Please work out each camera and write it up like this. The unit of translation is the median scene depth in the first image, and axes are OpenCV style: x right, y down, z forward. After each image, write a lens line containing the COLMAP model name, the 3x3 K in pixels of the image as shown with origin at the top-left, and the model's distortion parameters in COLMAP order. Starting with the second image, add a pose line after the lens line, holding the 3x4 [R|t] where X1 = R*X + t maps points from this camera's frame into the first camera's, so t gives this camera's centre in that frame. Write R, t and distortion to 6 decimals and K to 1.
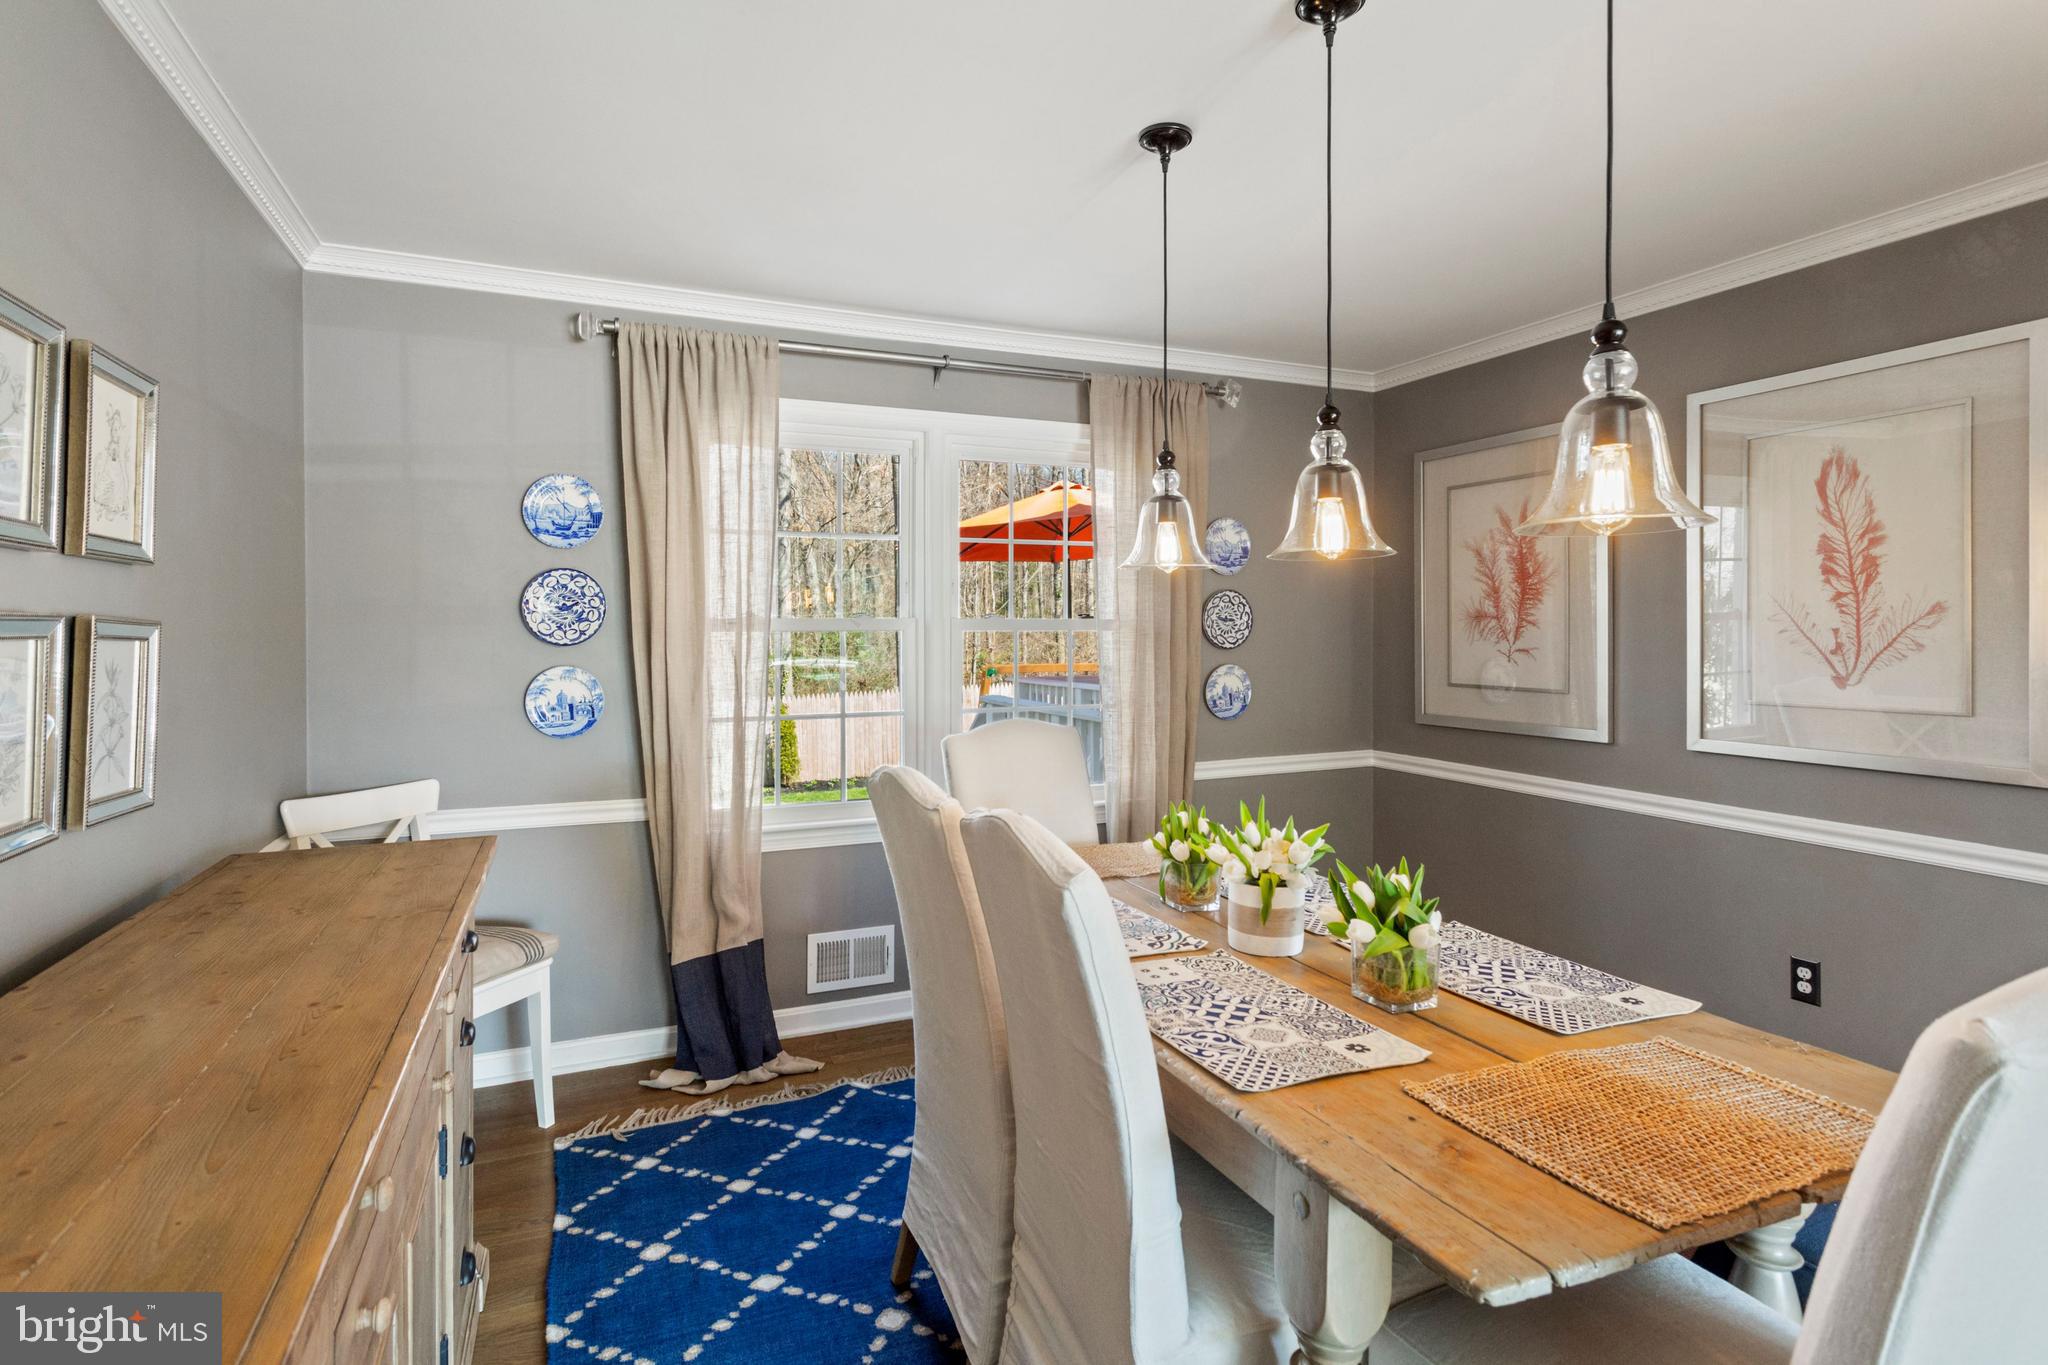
lens RADIAL K [[983.5, 0, 993.3], [0, 983.5, 623.4], [0, 0, 1]] dist [0.001759, 0.002825]
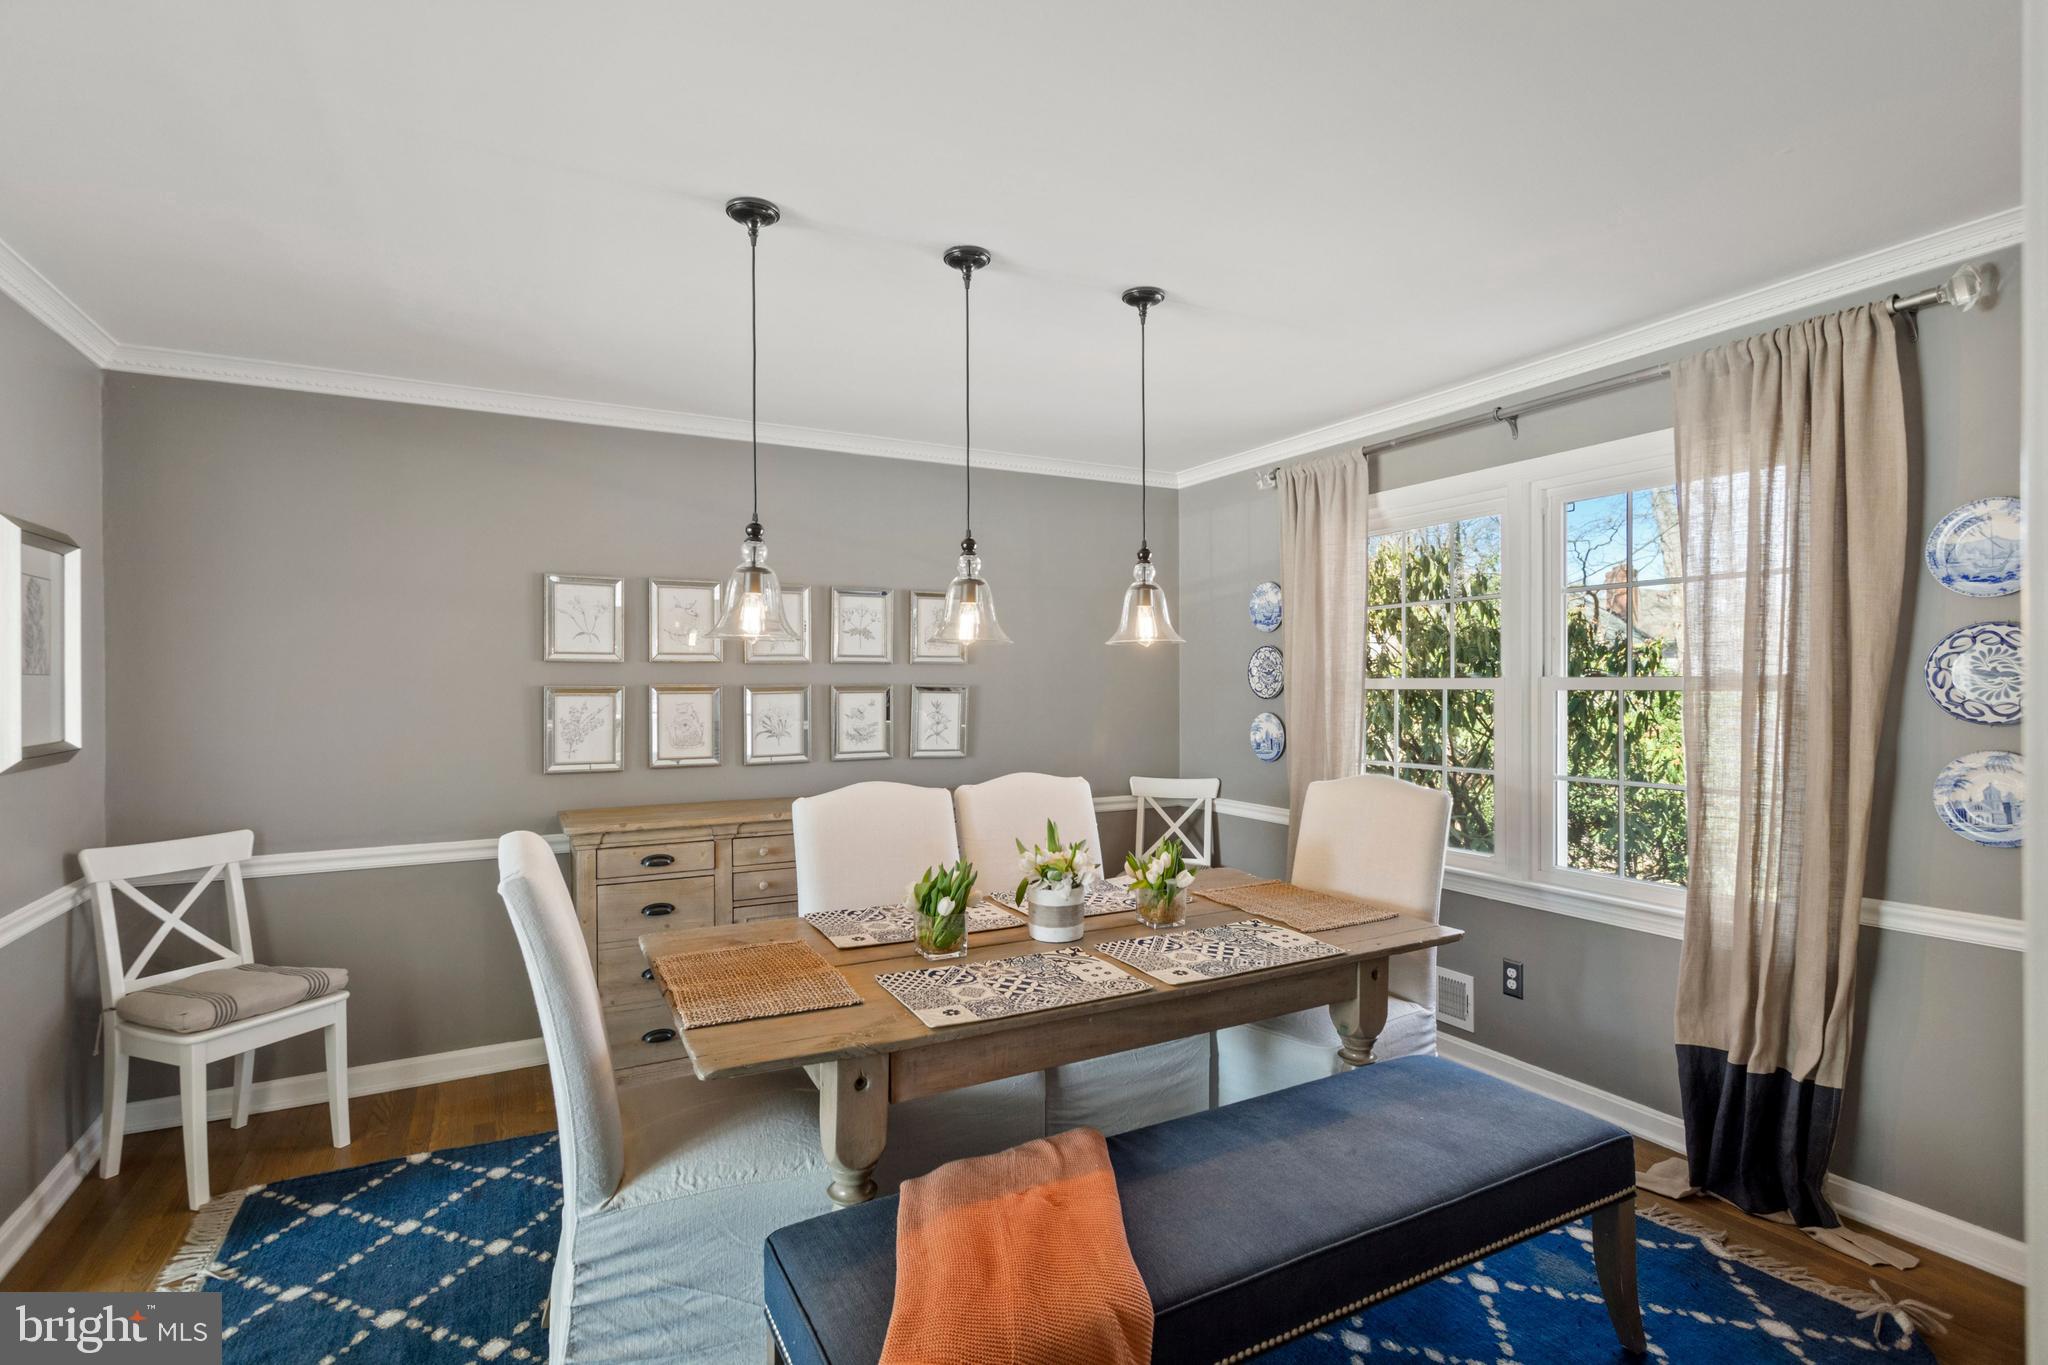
lens RADIAL K [[983.5, 0, 1030.6], [0, 983.5, 695.1], [0, 0, 1]] dist [0.001759, 0.002825]
pose [[0.104308, 0.011863, -0.994474, 1.000135], [0.009470, 0.999872, 0.012920, -0.005619], [0.994500, -0.010765, 0.104182, 0.501121]]
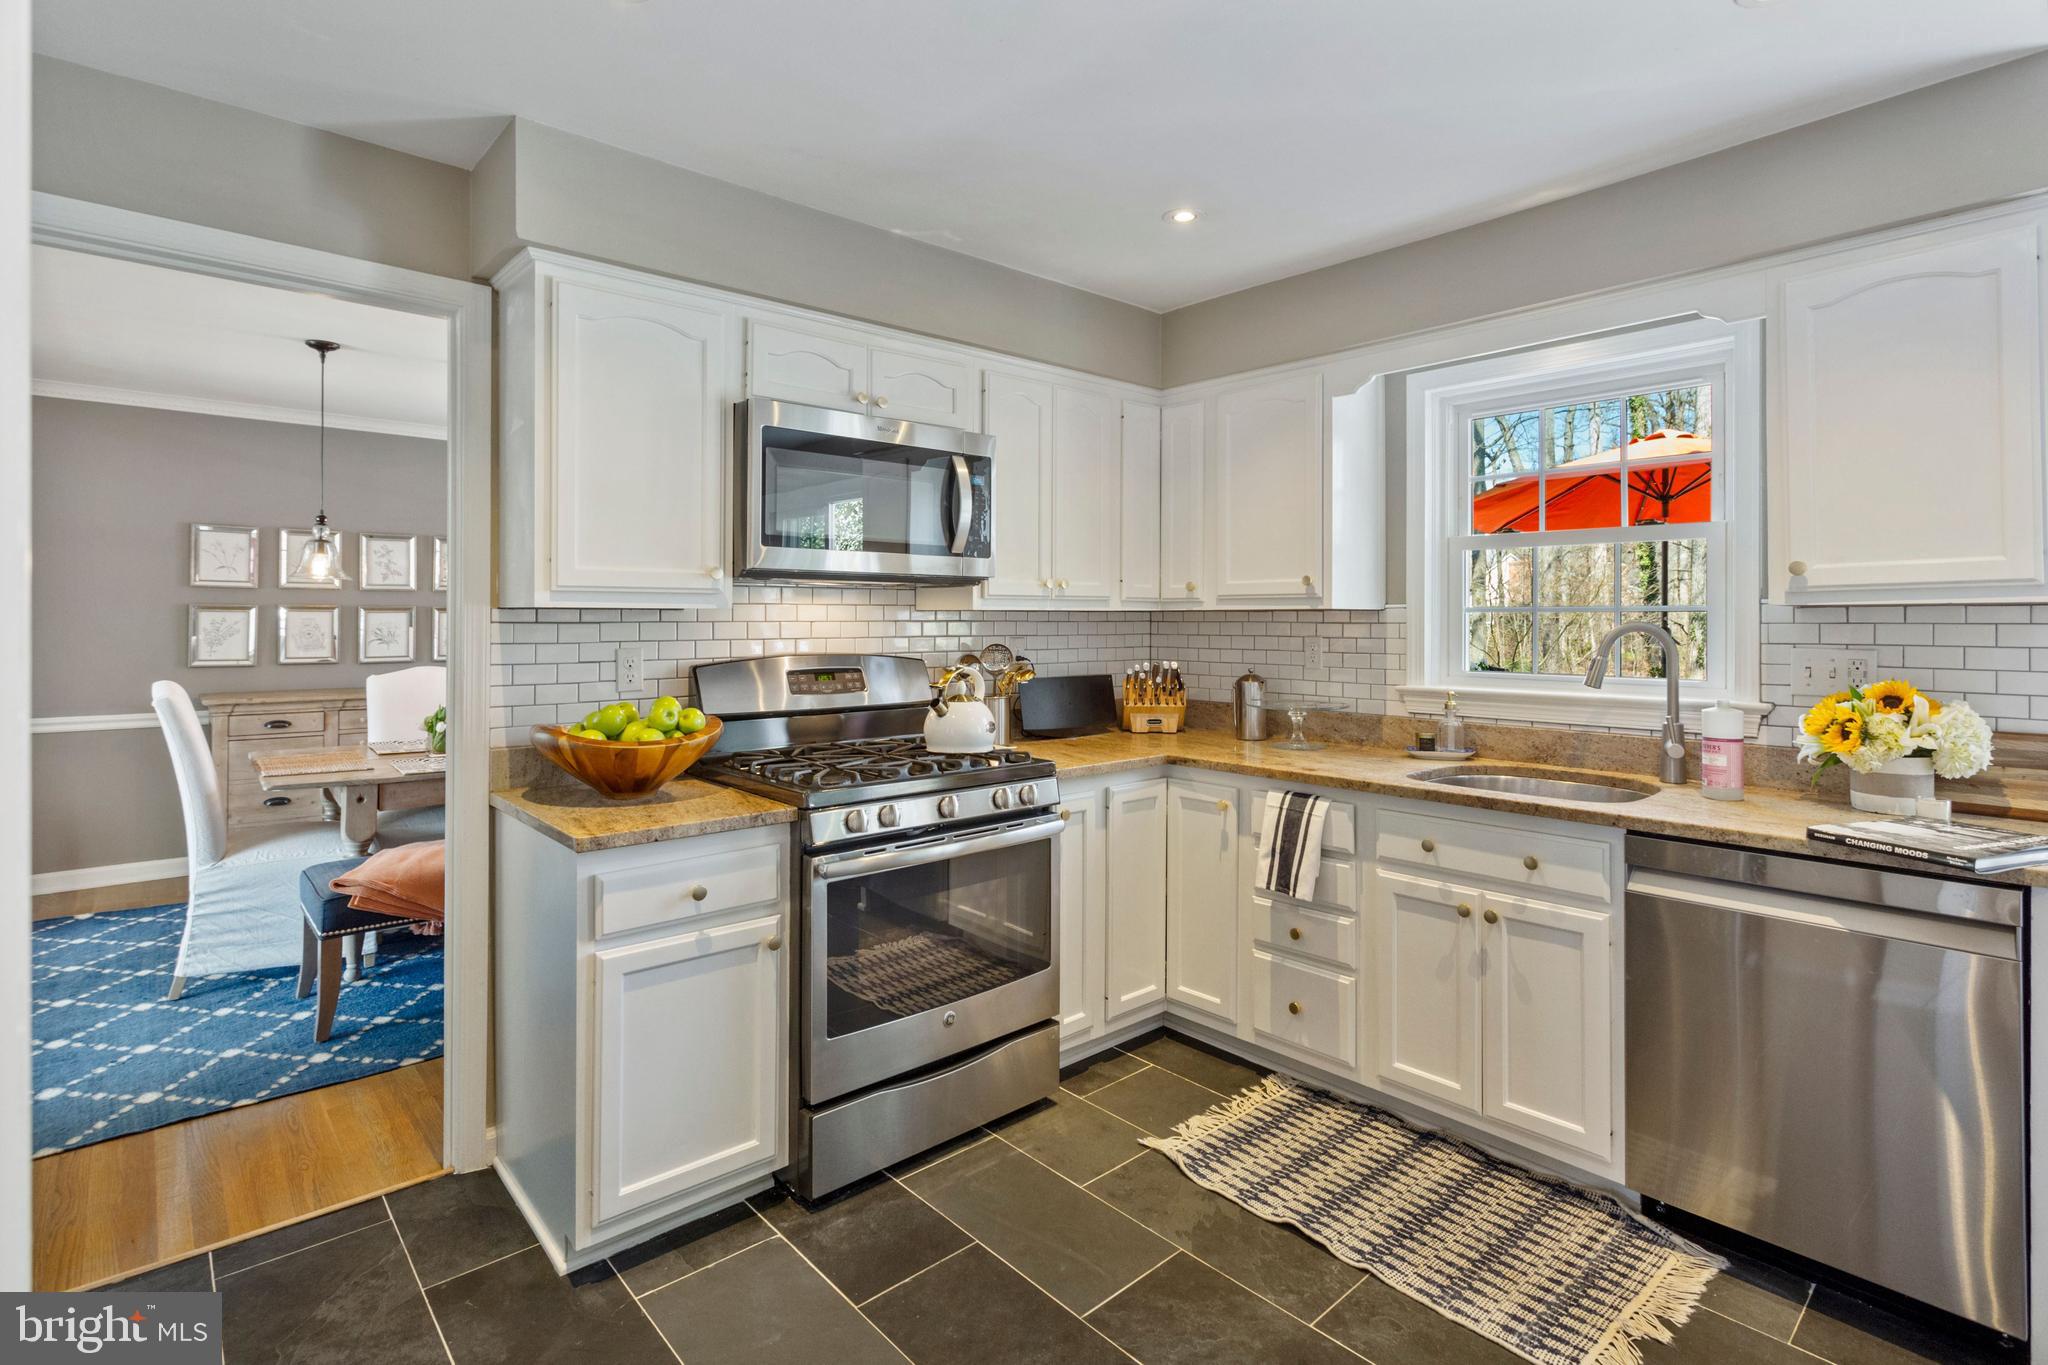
lens RADIAL K [[983.5, 0, 1028.5], [0, 983.5, 620.0], [0, 0, 1]] dist [0.001759, 0.002825]
pose [[0.334178, 0.008399, -0.942472, 1.780821], [-0.005713, 0.999960, 0.006886, 0.000586], [0.942493, 0.003083, 0.334213, 0.812165]]
